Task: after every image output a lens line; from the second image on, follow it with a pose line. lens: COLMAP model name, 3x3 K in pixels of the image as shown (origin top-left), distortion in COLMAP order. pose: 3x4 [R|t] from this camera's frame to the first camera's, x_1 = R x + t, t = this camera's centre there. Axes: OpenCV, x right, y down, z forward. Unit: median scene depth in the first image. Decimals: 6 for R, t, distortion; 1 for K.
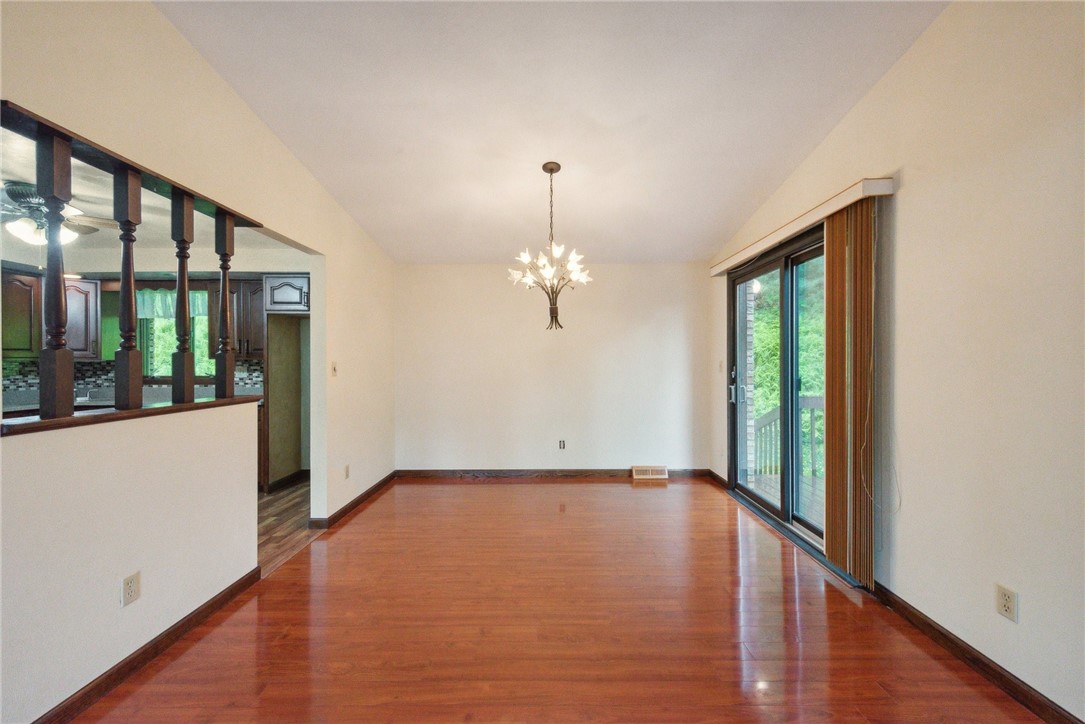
lens RADIAL K [[441.1, 0, 546.1], [0, 441.1, 360.5], [0, 0, 1]] dist [0.013728, 0.000000]
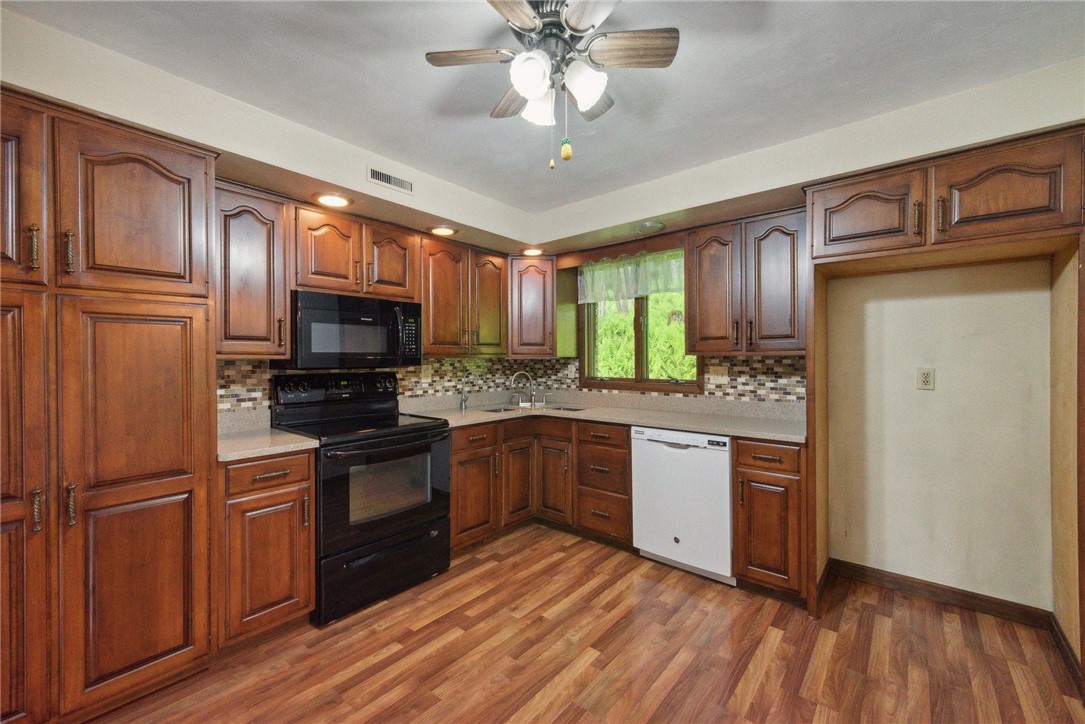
lens RADIAL K [[441.1, 0, 546.1], [0, 441.1, 360.5], [0, 0, 1]] dist [0.013728, 0.000000]
pose [[0.767287, 0.001825, -0.641301, -0.542134], [0.003706, 0.999967, 0.007280, -0.000630], [0.641293, -0.007962, 0.767255, 0.413114]]
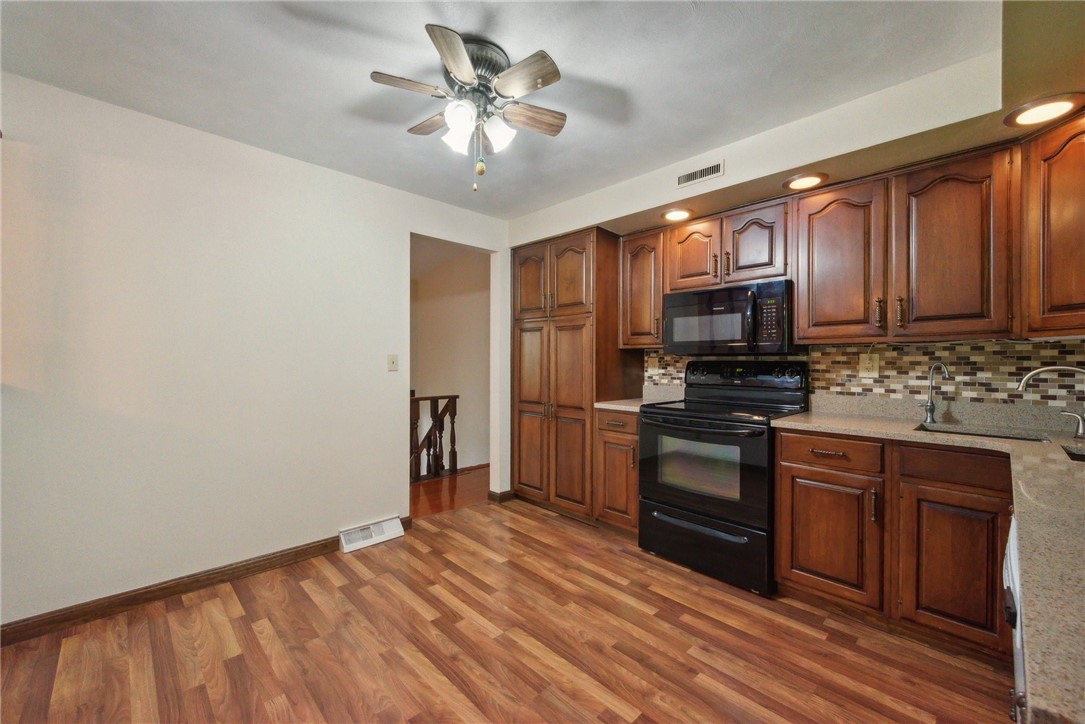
lens RADIAL K [[420.3, 0, 542.5], [0, 420.3, 362.0], [0, 0, 1]] dist [0.014476, 0.000027]
pose [[-0.708366, 0.001968, -0.705843, -0.509362], [-0.001299, 0.999991, 0.004091, 0.022065], [0.705844, 0.003815, -0.708357, 0.989237]]
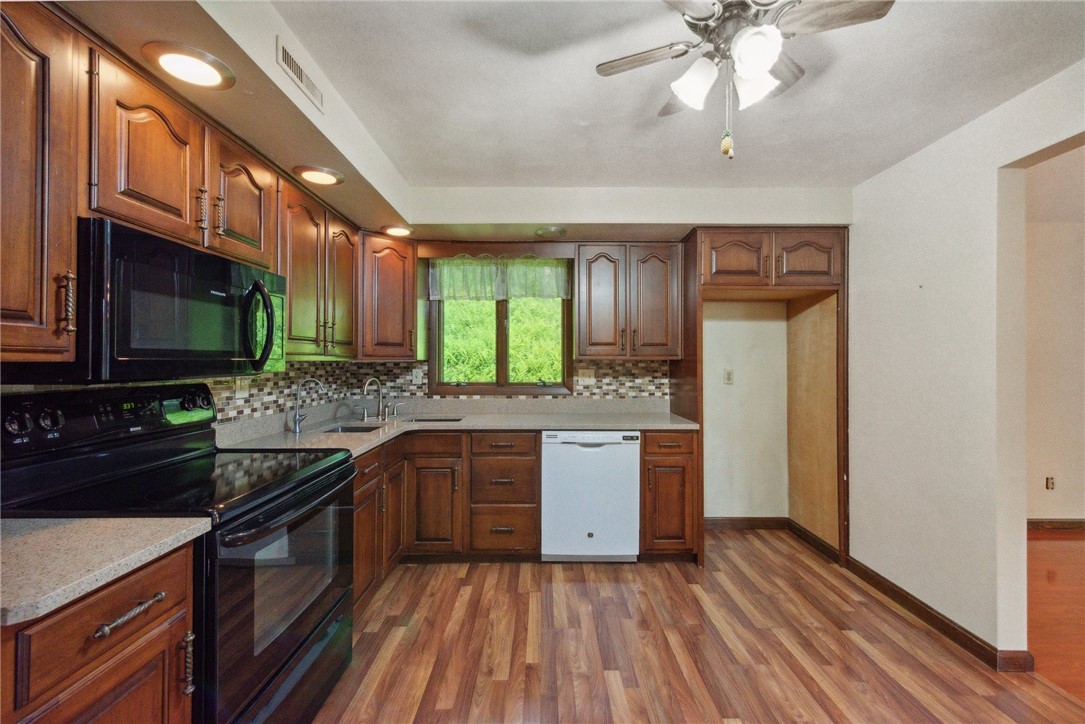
lens RADIAL K [[427.9, 0, 544.9], [0, 427.9, 358.9], [0, 0, 1]] dist [0.015957, -0.000134]
pose [[0.999948, 0.001540, 0.010074, -0.873113], [-0.001505, 0.999993, -0.003412, -0.000622], [-0.010080, 0.003396, 0.999943, 0.373105]]
